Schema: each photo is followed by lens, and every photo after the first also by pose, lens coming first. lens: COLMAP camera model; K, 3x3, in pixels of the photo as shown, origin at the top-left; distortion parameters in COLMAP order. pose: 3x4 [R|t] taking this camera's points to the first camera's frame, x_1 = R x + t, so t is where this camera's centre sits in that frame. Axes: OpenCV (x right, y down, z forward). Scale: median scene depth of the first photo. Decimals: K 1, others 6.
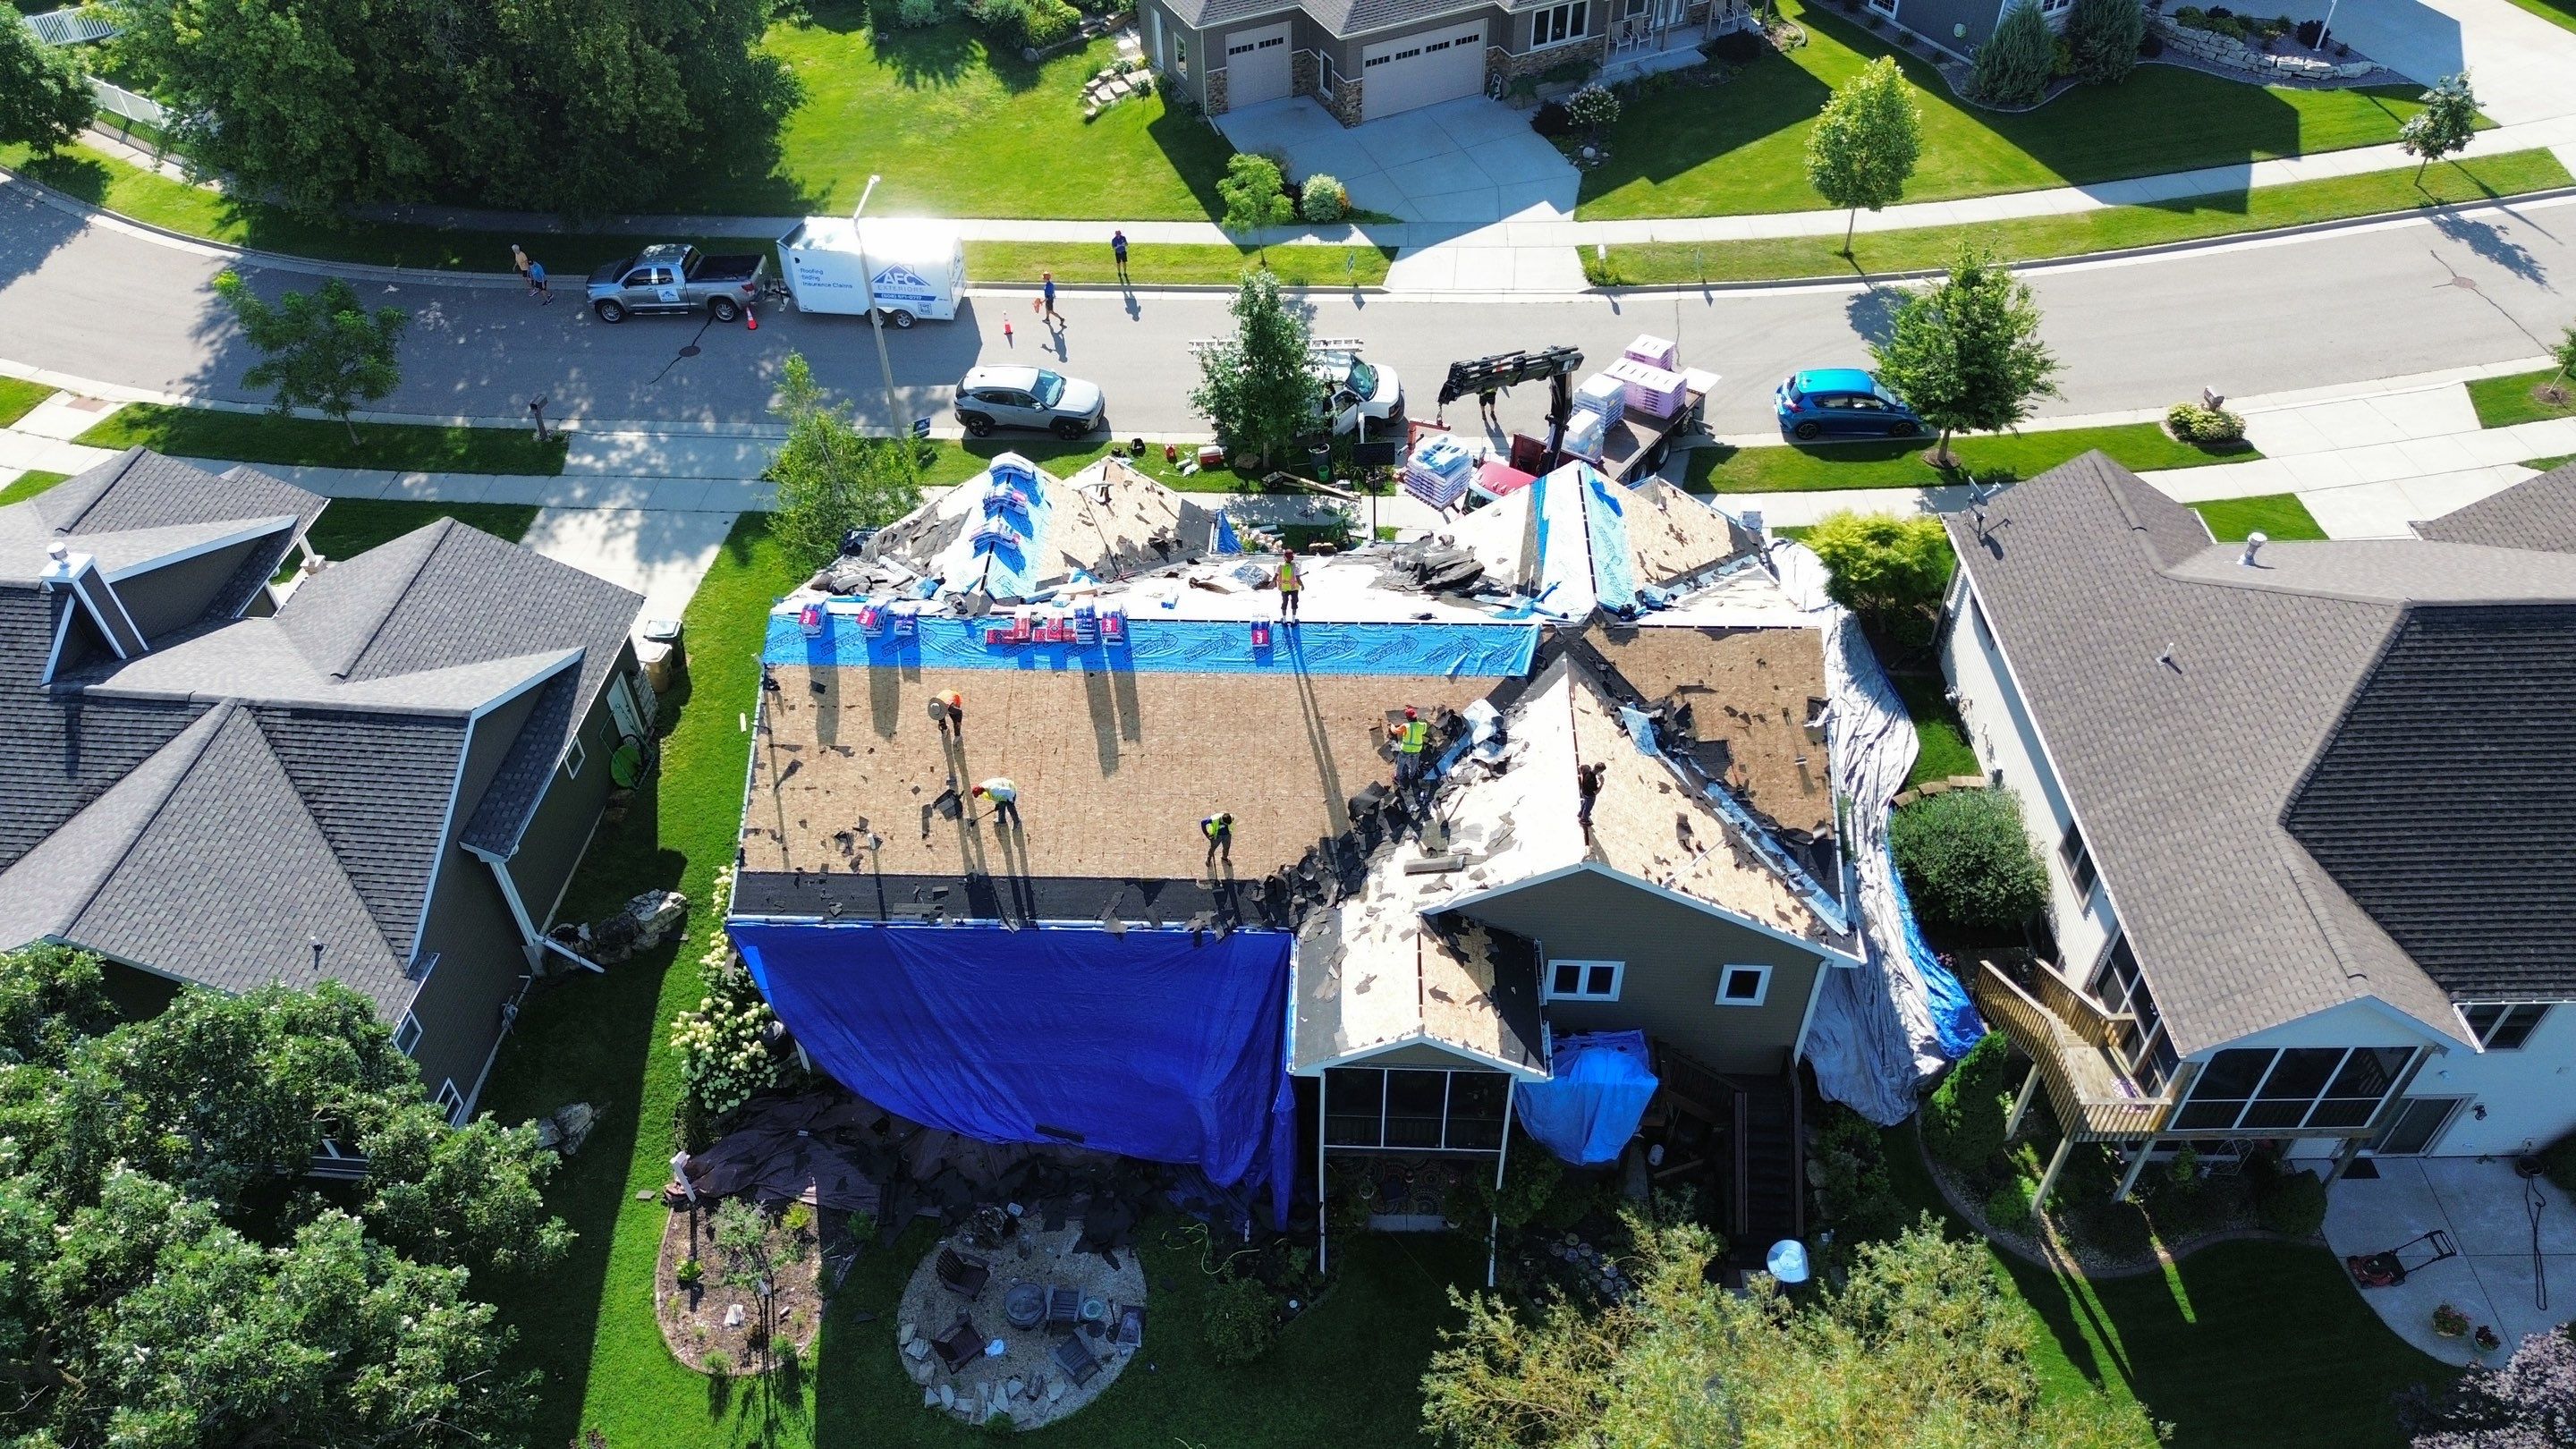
lens RADIAL K [[1821.7, 0, 1290.8], [0, 1821.7, 717.2], [0, 0, 1]] dist [0.053069, -0.041991]
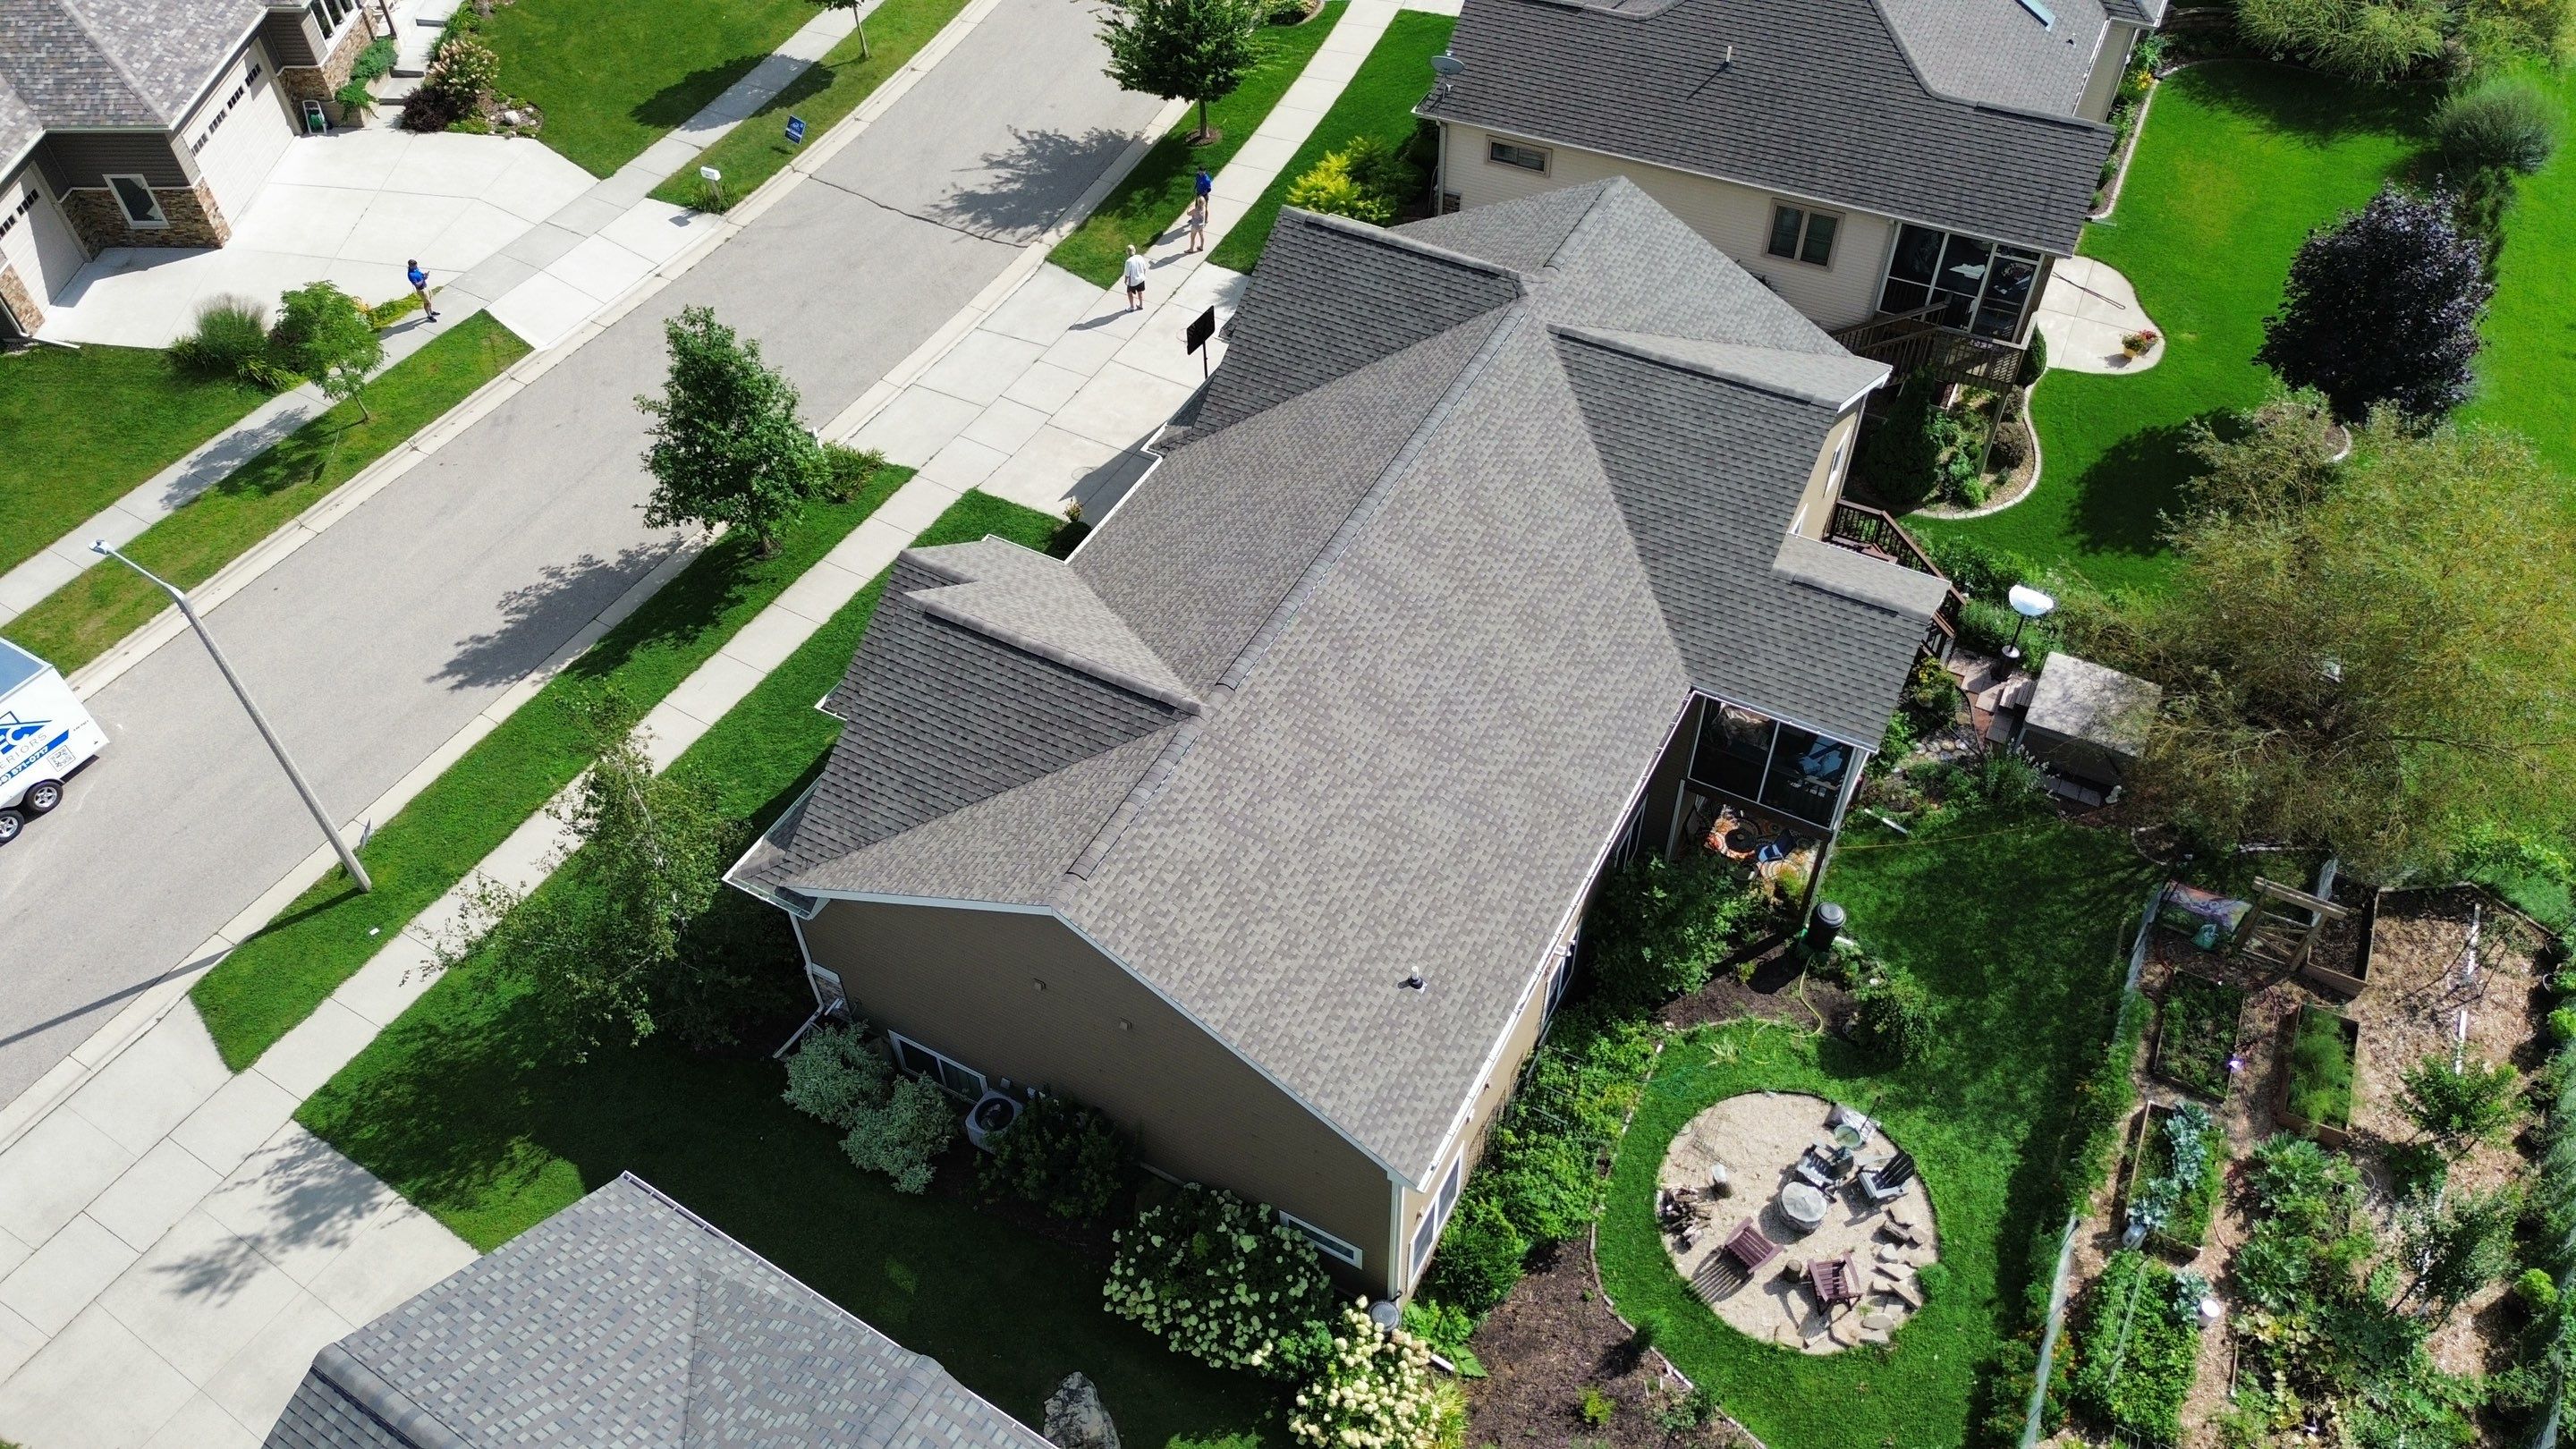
lens RADIAL K [[1821.7, 0, 1297.8], [0, 1821.7, 722.6], [0, 0, 1]] dist [0.053069, -0.041991]
pose [[0.442666, -0.650403, 0.617270, -0.607194], [0.626362, 0.716886, 0.306179, -0.250845], [-0.641652, 0.251099, 0.724729, 0.433998]]
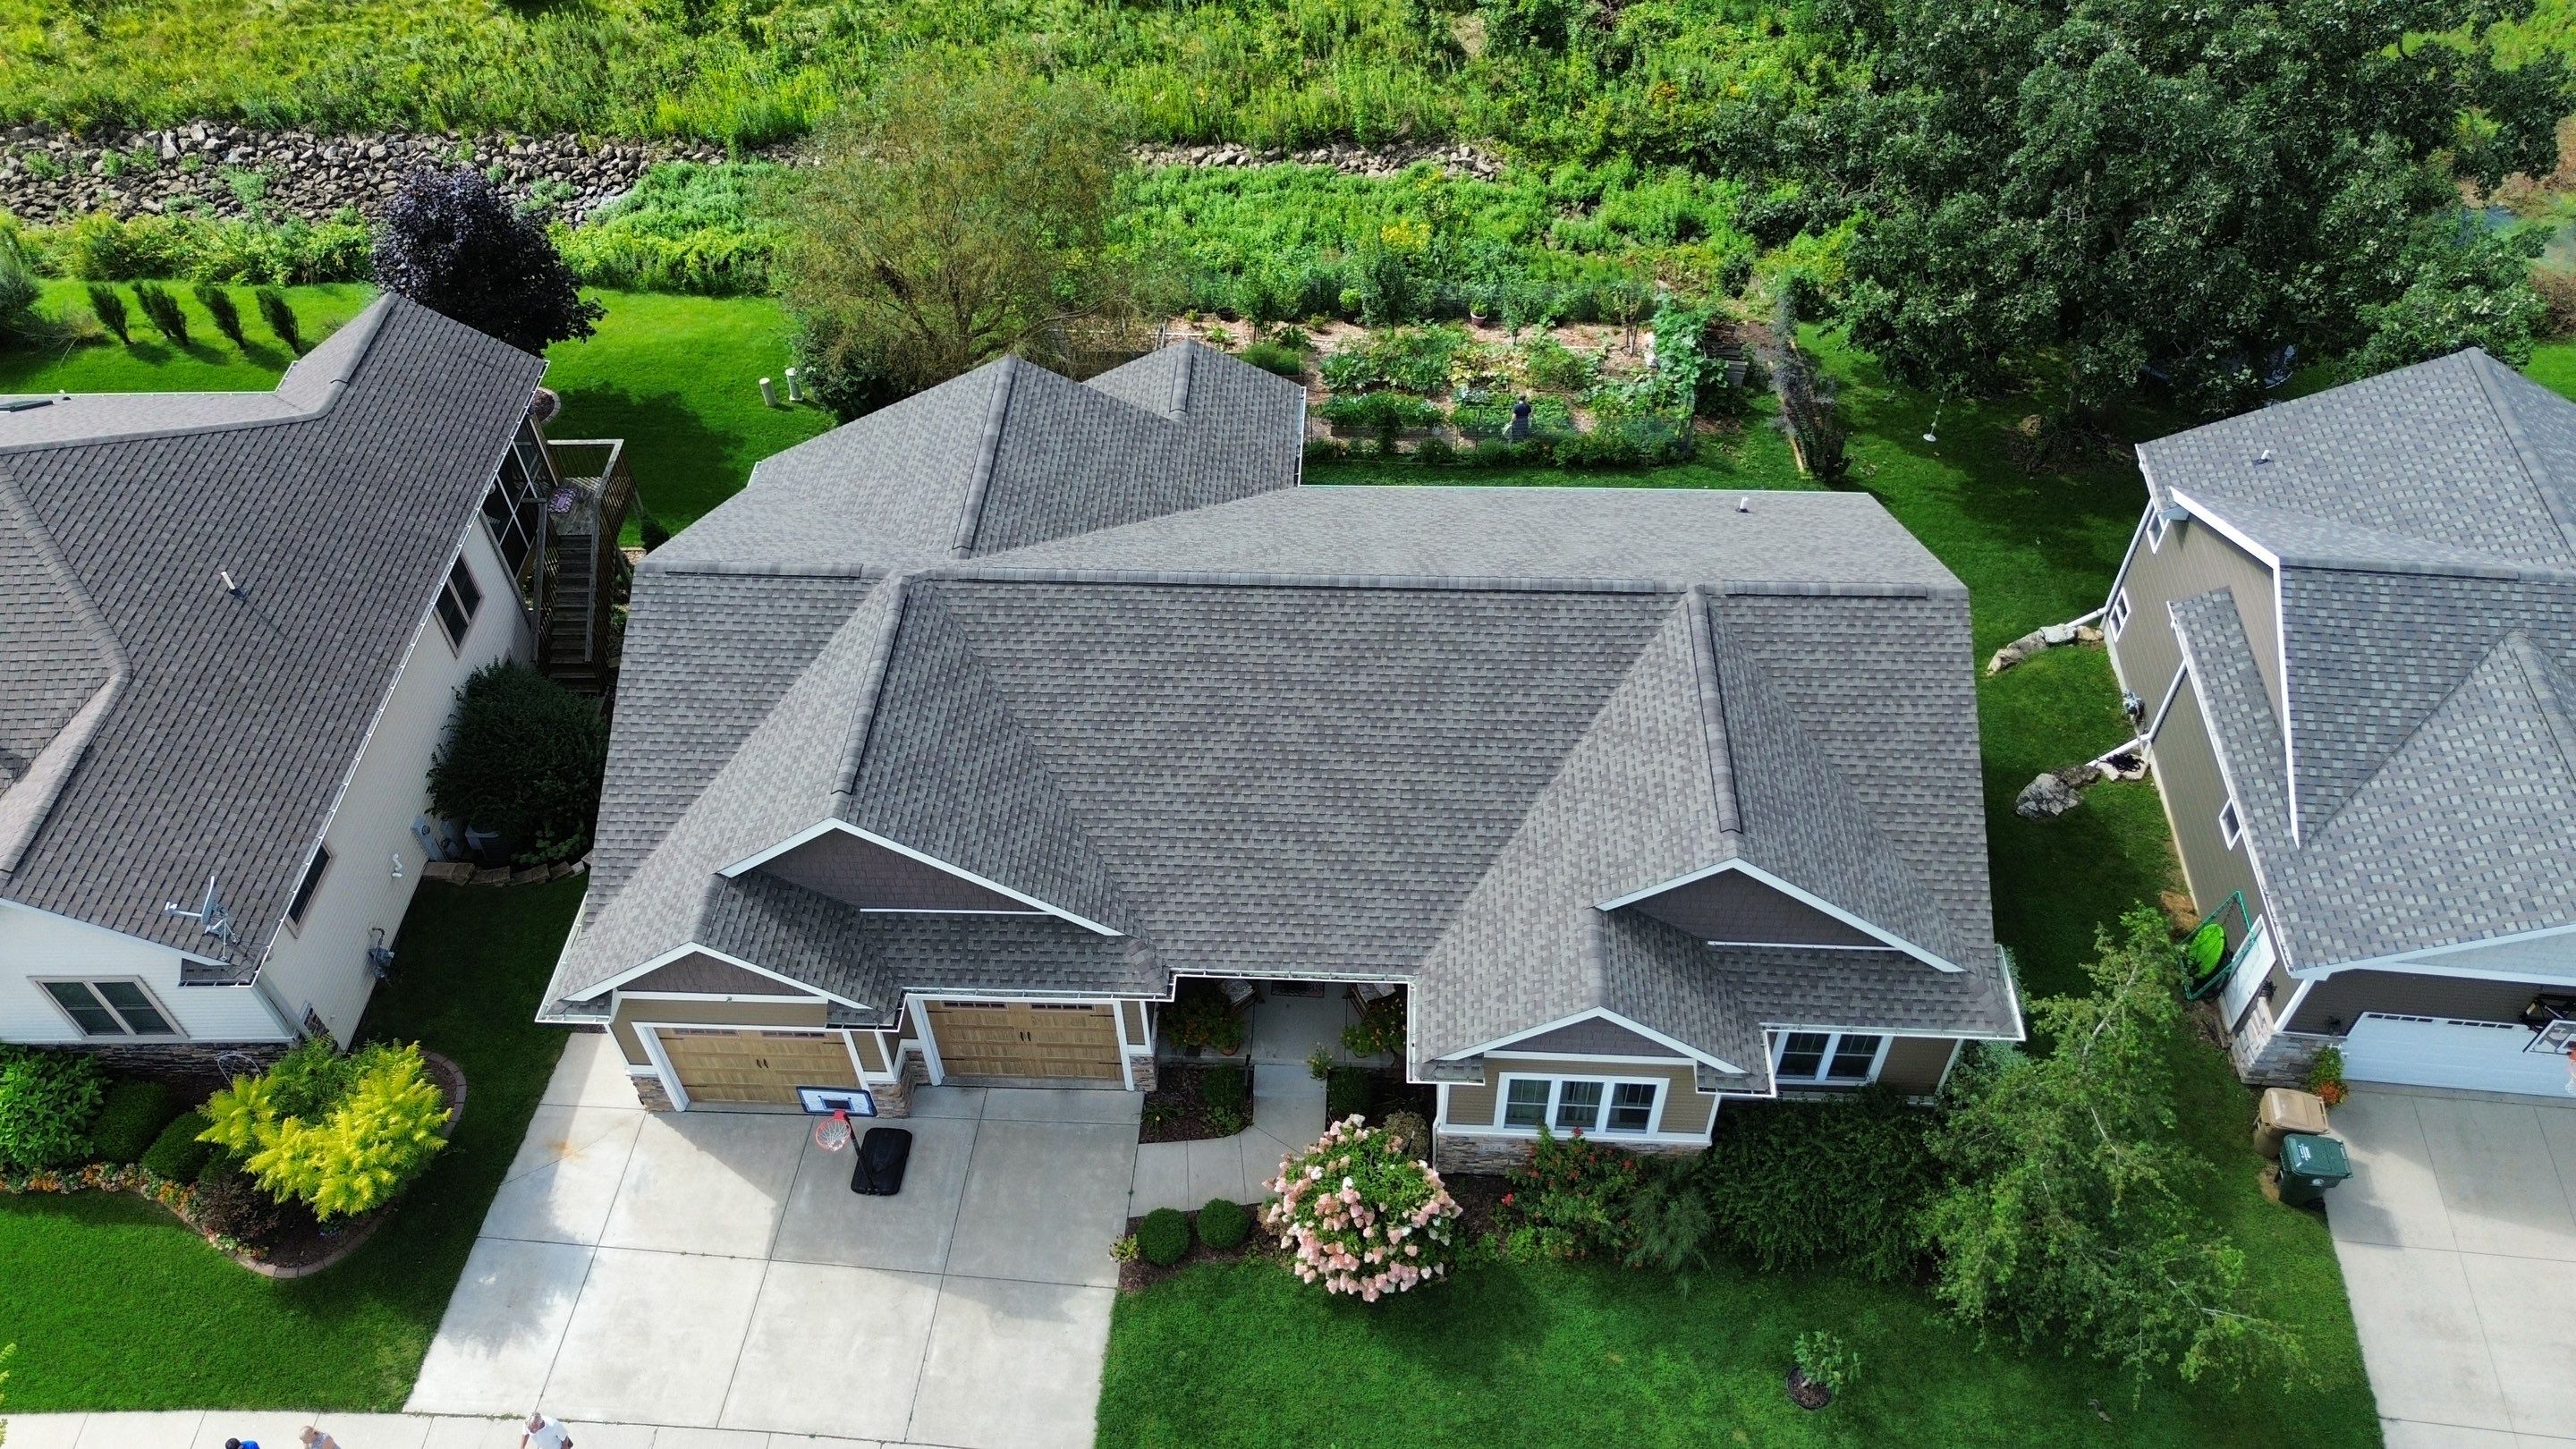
lens RADIAL K [[1821.7, 0, 1295.3], [0, 1821.7, 729.4], [0, 0, 1]] dist [0.053069, -0.041991]
pose [[-0.999425, 0.010870, 0.032127, -0.026325], [0.031989, -0.012600, 0.999409, -0.827530], [0.011268, 0.999862, 0.012245, 1.035067]]
